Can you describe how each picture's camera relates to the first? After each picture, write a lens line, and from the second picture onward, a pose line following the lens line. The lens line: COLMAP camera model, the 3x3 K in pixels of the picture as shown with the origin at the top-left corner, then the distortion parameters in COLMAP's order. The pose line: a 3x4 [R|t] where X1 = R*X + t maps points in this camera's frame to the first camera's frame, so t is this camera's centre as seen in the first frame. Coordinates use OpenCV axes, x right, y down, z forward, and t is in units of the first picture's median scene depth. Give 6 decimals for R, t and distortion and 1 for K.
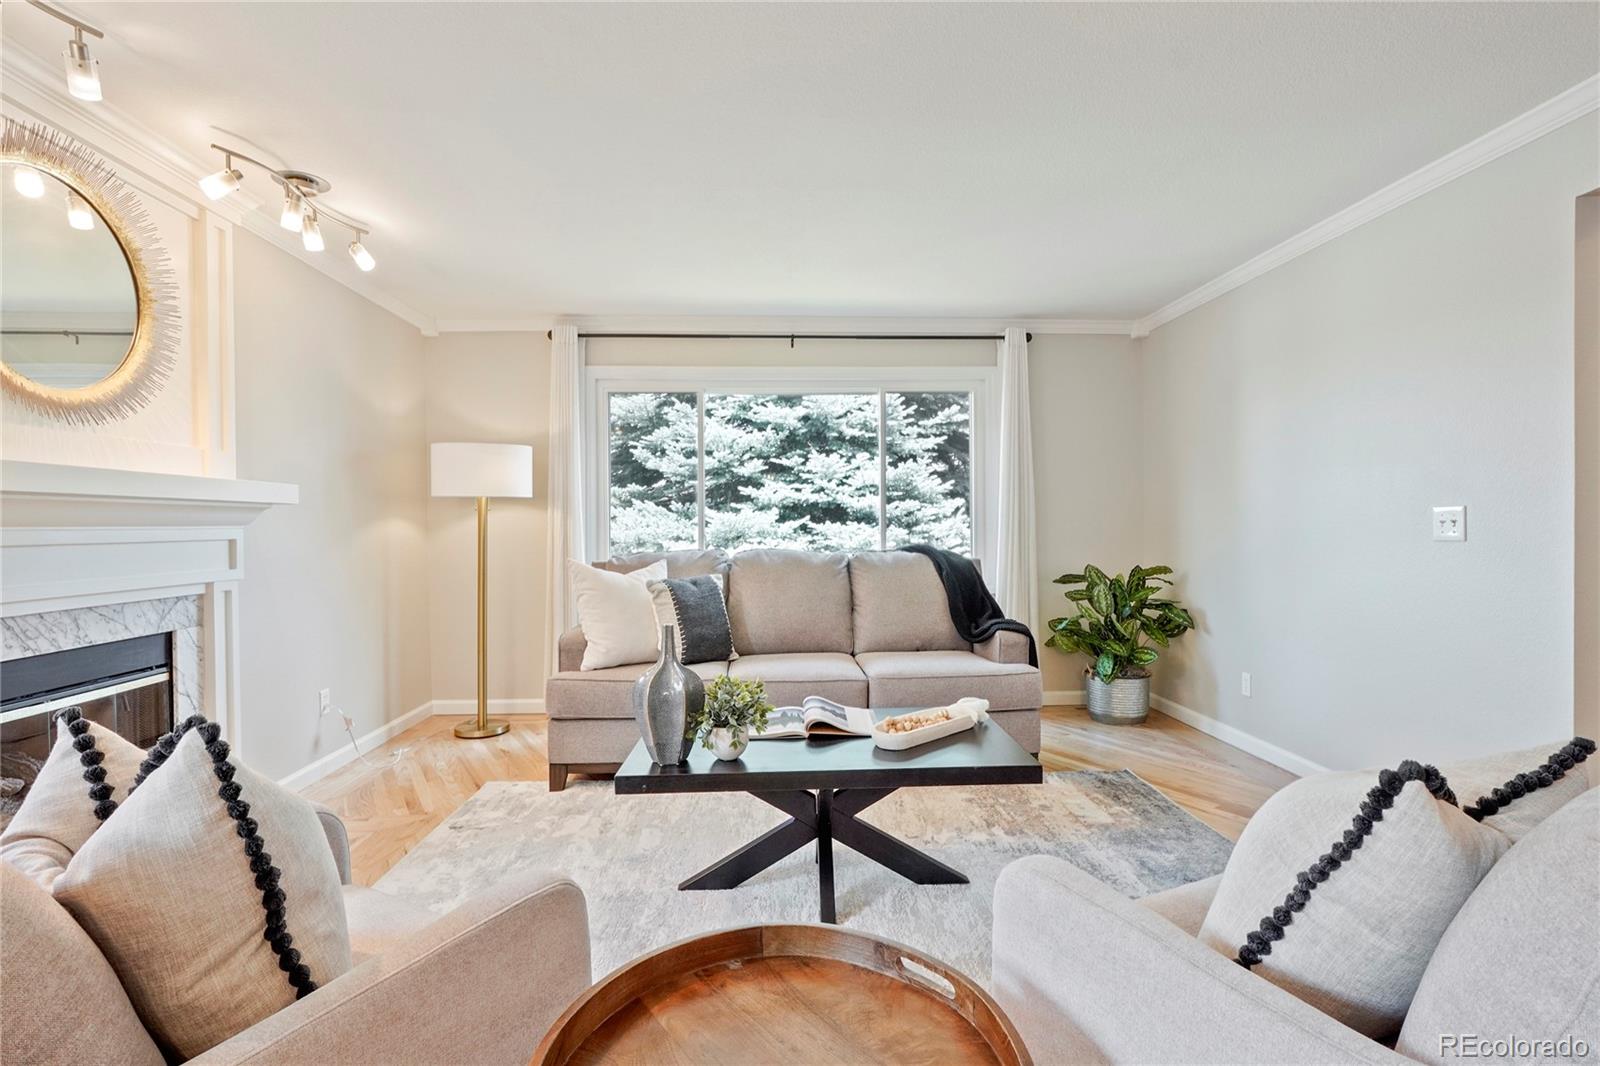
lens RADIAL K [[777.1, 0, 793.9], [0, 777.1, 528.7], [0, 0, 1]] dist [-0.012419, 0.007161]
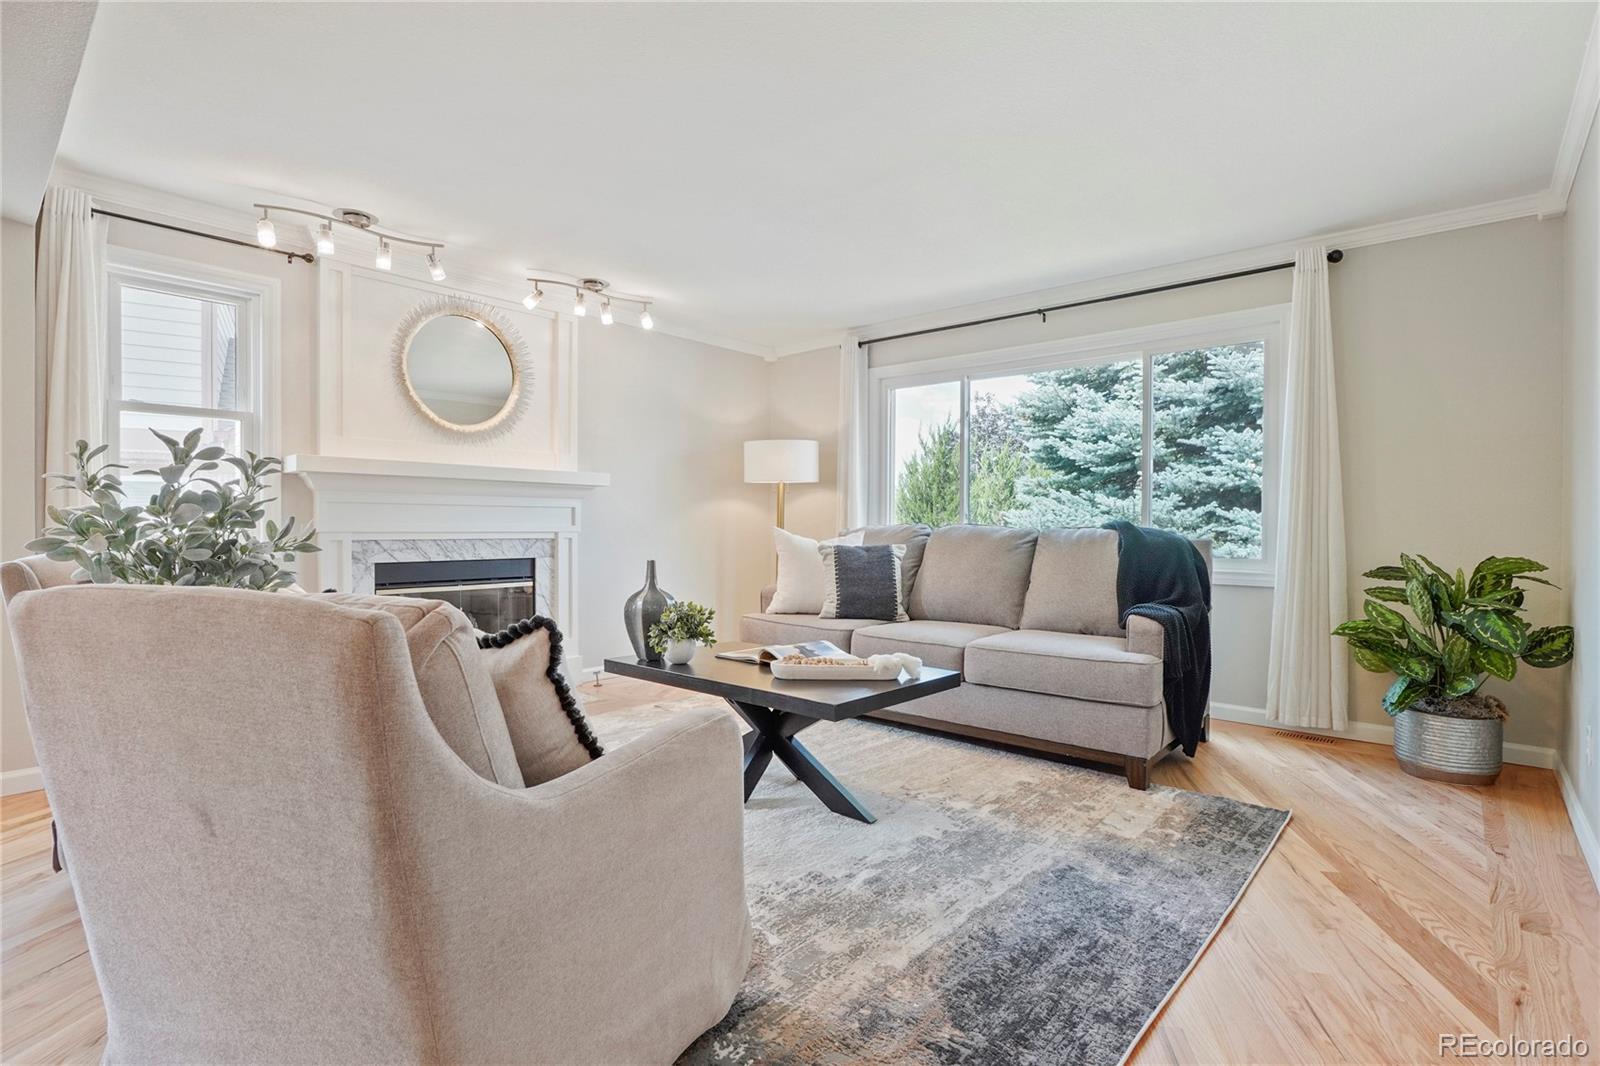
lens RADIAL K [[777.1, 0, 810.0], [0, 777.1, 524.4], [0, 0, 1]] dist [-0.012419, 0.007161]
pose [[0.719002, 0.008585, -0.694955, 0.632780], [-0.014522, 0.999891, -0.002672, 0.038050], [0.694857, 0.012013, 0.719048, 0.125253]]
